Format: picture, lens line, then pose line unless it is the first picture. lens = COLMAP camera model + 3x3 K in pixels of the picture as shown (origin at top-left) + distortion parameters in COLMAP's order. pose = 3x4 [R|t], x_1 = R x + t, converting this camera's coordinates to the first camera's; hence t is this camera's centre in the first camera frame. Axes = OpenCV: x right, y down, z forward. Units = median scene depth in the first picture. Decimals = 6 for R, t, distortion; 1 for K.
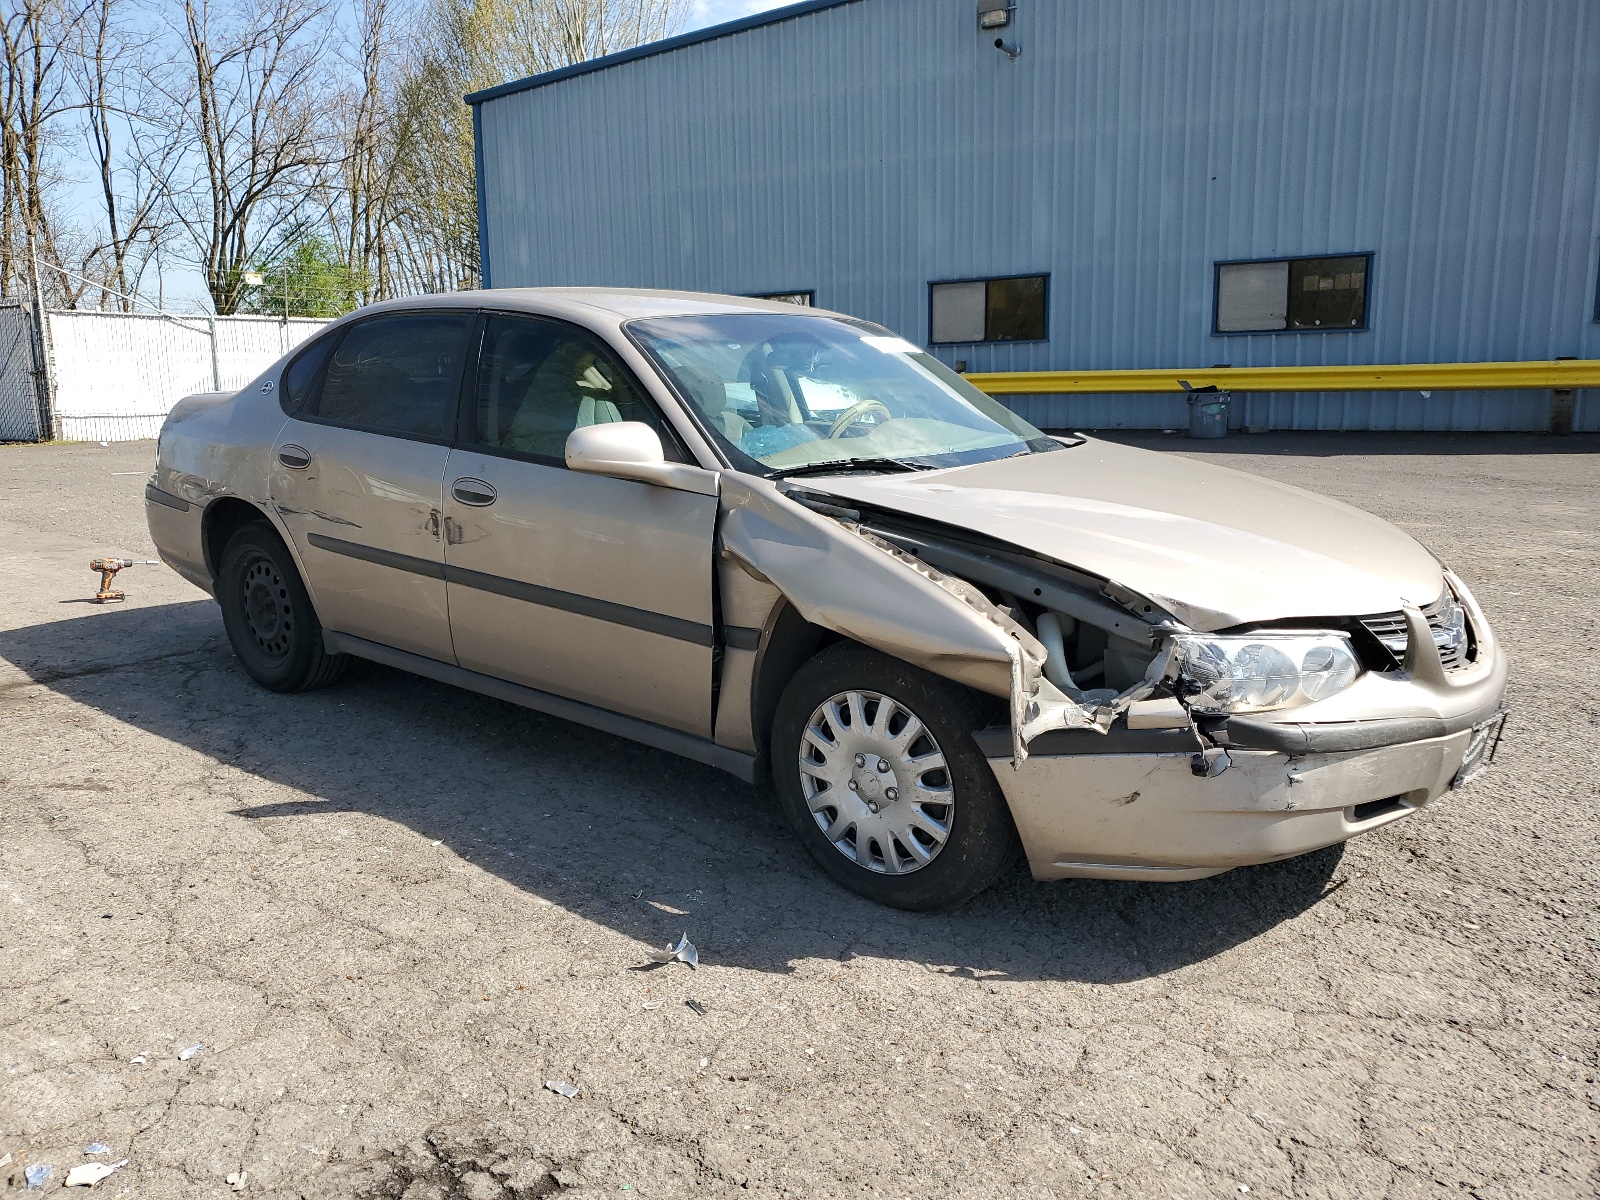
lens RADIAL K [[1335.5, 0, 800.0], [0, 1335.5, 600.0], [0, 0, 1]] dist [0.008730, 0.007581]
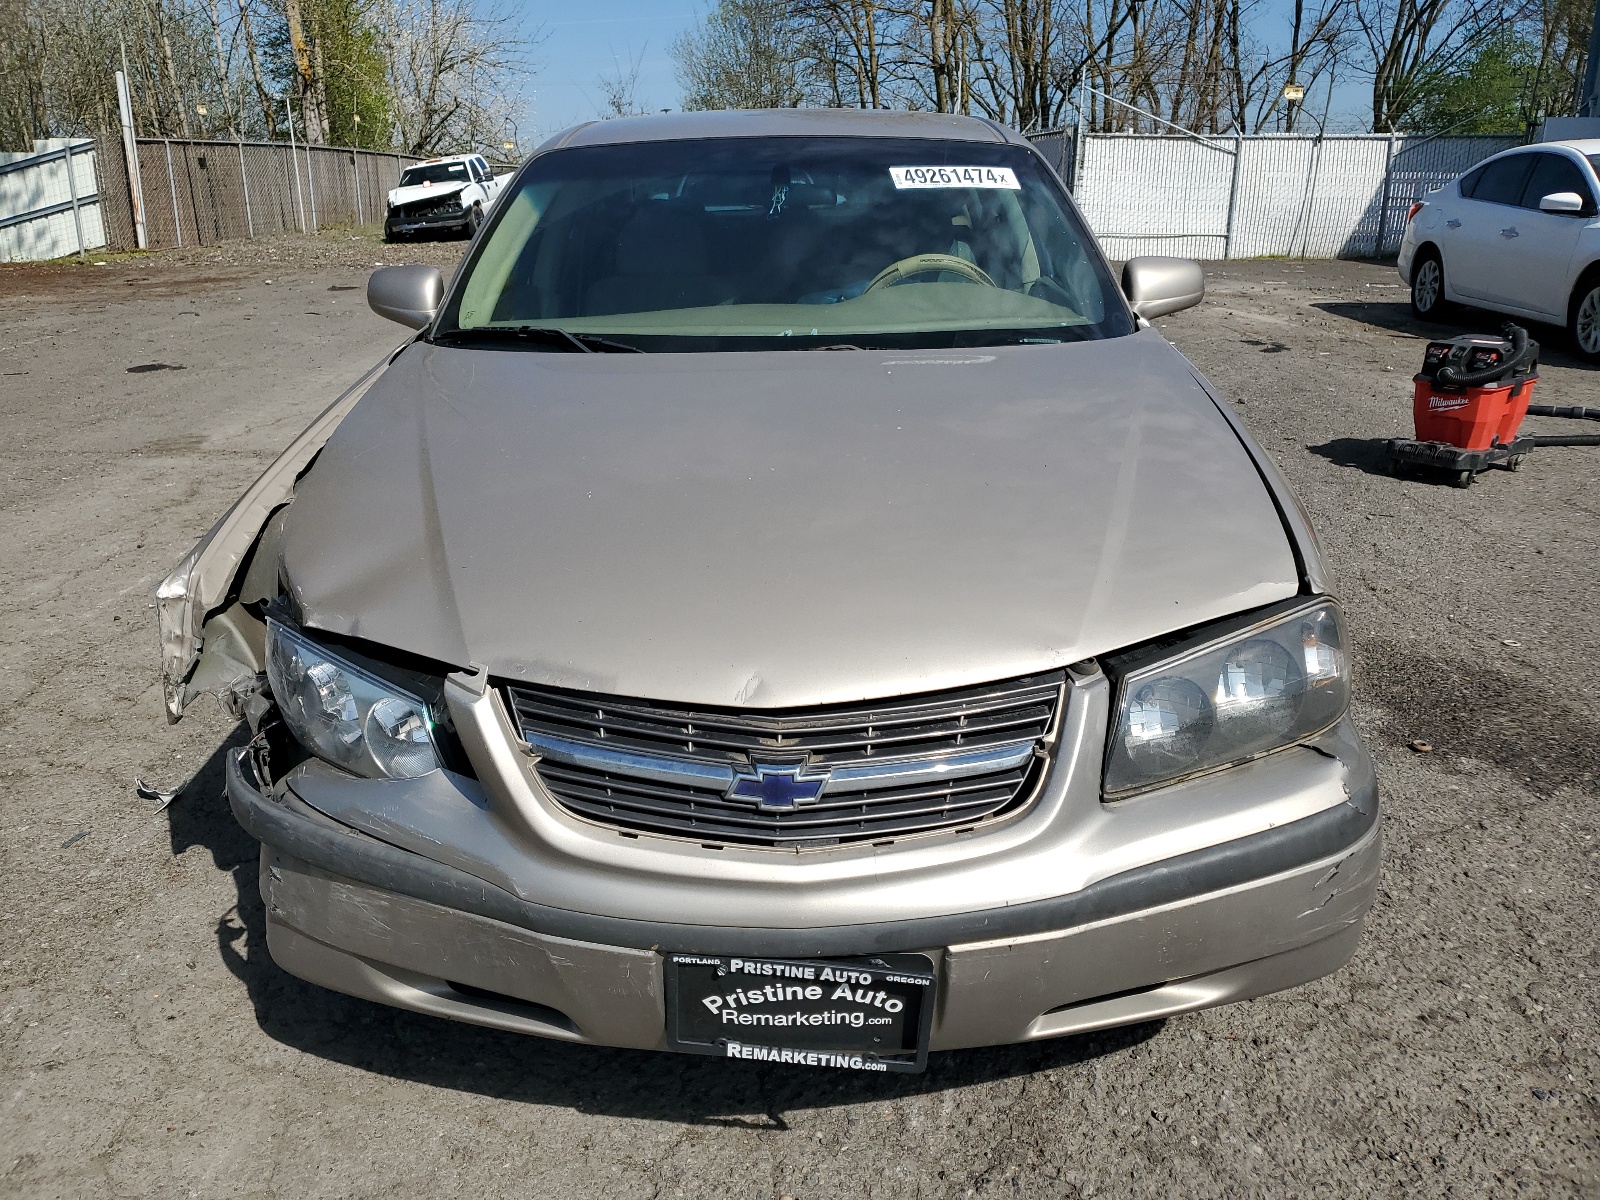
lens RADIAL K [[1335.5, 0, 800.0], [0, 1335.5, 600.0], [0, 0, 1]] dist [0.008730, 0.007581]
pose [[0.584117, 0.244658, -0.773918, 0.202507], [-0.144773, 0.969604, 0.197252, -0.031990], [0.798654, -0.003176, 0.601782, 0.166692]]
